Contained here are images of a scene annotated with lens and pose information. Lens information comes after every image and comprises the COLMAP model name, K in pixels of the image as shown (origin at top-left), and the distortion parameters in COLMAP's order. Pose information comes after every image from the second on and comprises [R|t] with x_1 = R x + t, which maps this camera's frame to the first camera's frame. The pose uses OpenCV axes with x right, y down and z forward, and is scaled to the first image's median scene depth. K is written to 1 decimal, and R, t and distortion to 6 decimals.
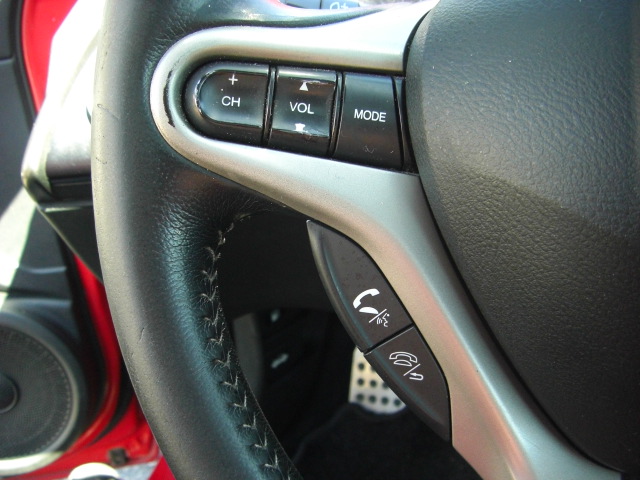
lens RADIAL K [[705.9, 0, 273.0], [0, 705.9, 270.4], [0, 0, 1]] dist [-0.149197, 0.011482]
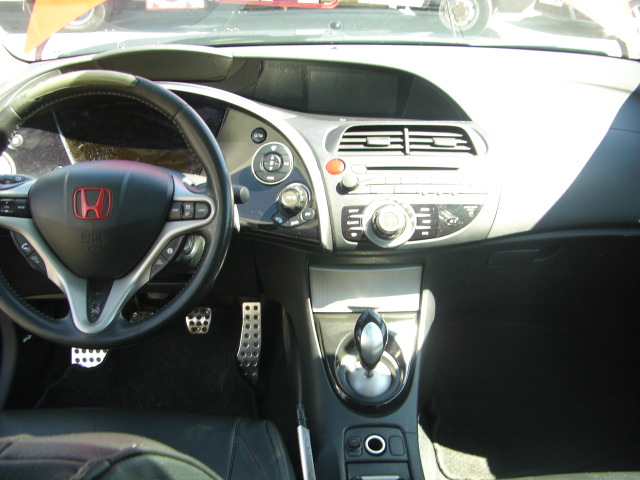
lens RADIAL K [[726.0, 0, 296.8], [0, 726.0, 262.1], [0, 0, 1]] dist [-0.179738, 0.052100]
pose [[0.932723, -0.095560, 0.347703, 0.180335], [0.138950, 0.985030, -0.102020, 0.897957], [-0.332749, 0.143470, 0.932038, -4.058363]]
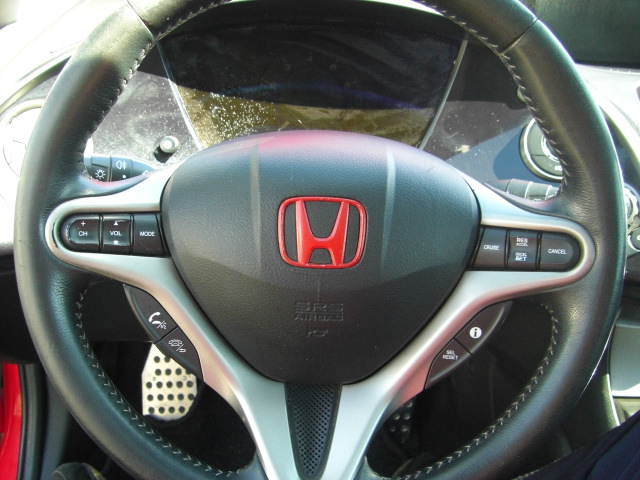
lens RADIAL K [[713.9, 0, 293.8], [0, 713.9, 241.1], [0, 0, 1]] dist [-0.155798, 0.068355]
pose [[0.931949, -0.094708, 0.350003, -0.210849], [0.125728, 0.989804, -0.066942, 0.008426], [-0.340094, 0.106391, 0.934354, -1.217180]]
